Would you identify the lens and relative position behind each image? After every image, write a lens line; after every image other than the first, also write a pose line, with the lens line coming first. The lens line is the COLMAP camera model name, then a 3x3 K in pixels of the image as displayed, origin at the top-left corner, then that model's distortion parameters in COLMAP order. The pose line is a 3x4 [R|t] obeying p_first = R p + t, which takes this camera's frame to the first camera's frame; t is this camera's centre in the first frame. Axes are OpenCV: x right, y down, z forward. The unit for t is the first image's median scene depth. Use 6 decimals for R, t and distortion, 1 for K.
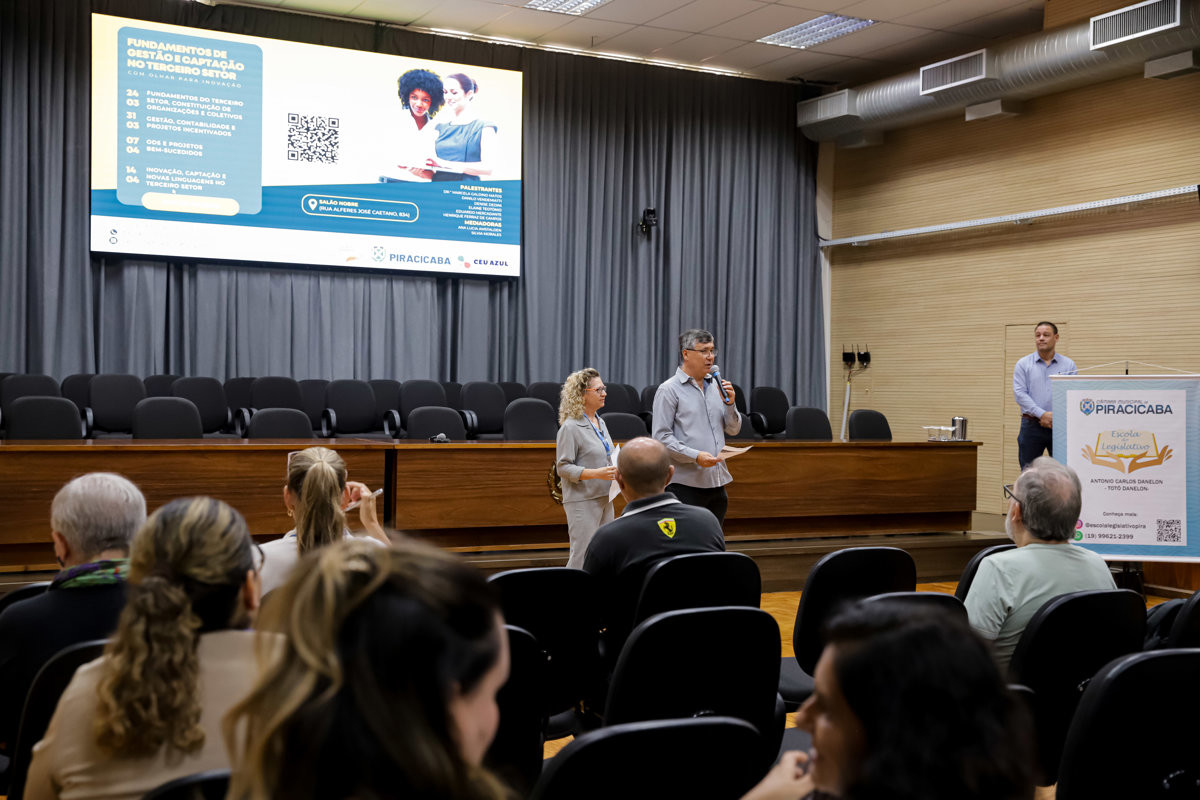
lens RADIAL K [[1459.9, 0, 600.0], [0, 1459.9, 402.6], [0, 0, 1]] dist [0.022132, 0.000000]
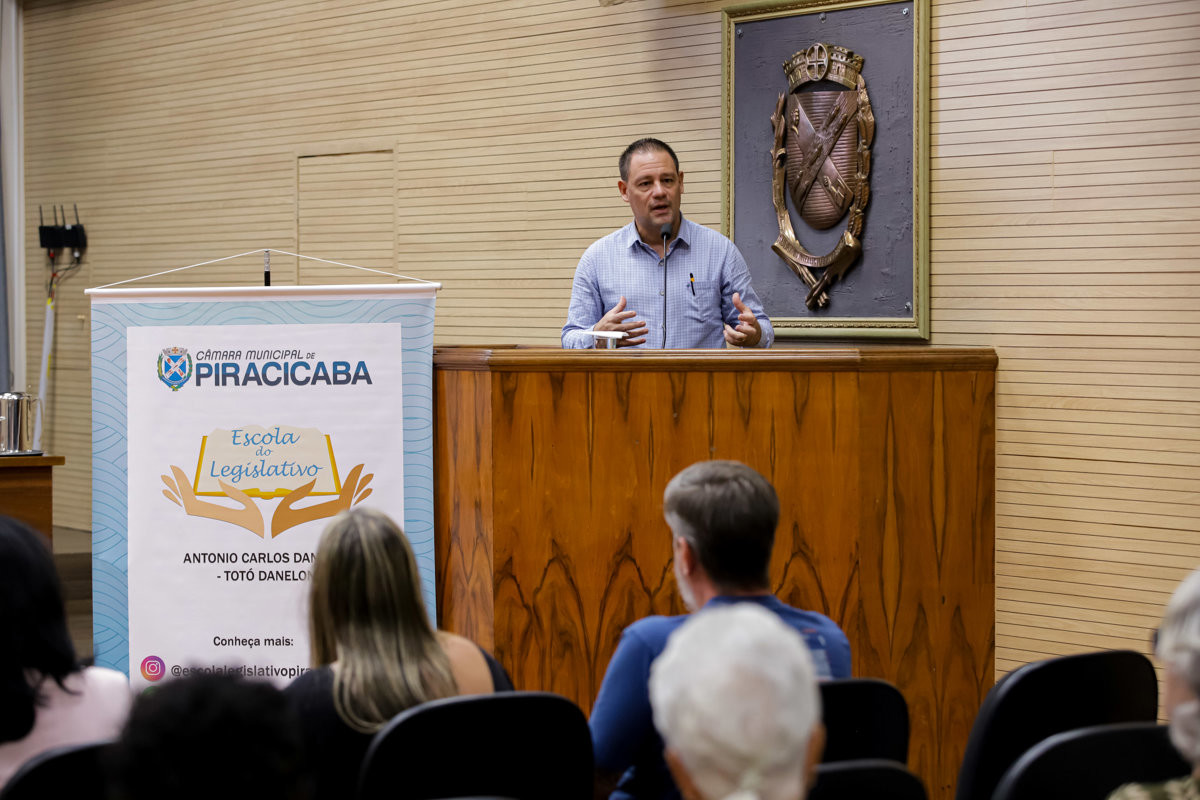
lens RADIAL K [[3294.9, 0, 600.1], [0, 3294.9, 399.2], [0, 0, 1]] dist [-0.005090, 0.000000]
pose [[0.997025, -0.016951, 0.075189, 0.380439], [0.015237, 0.999612, 0.023315, -0.007800], [-0.075555, -0.022100, 0.996897, 0.114629]]
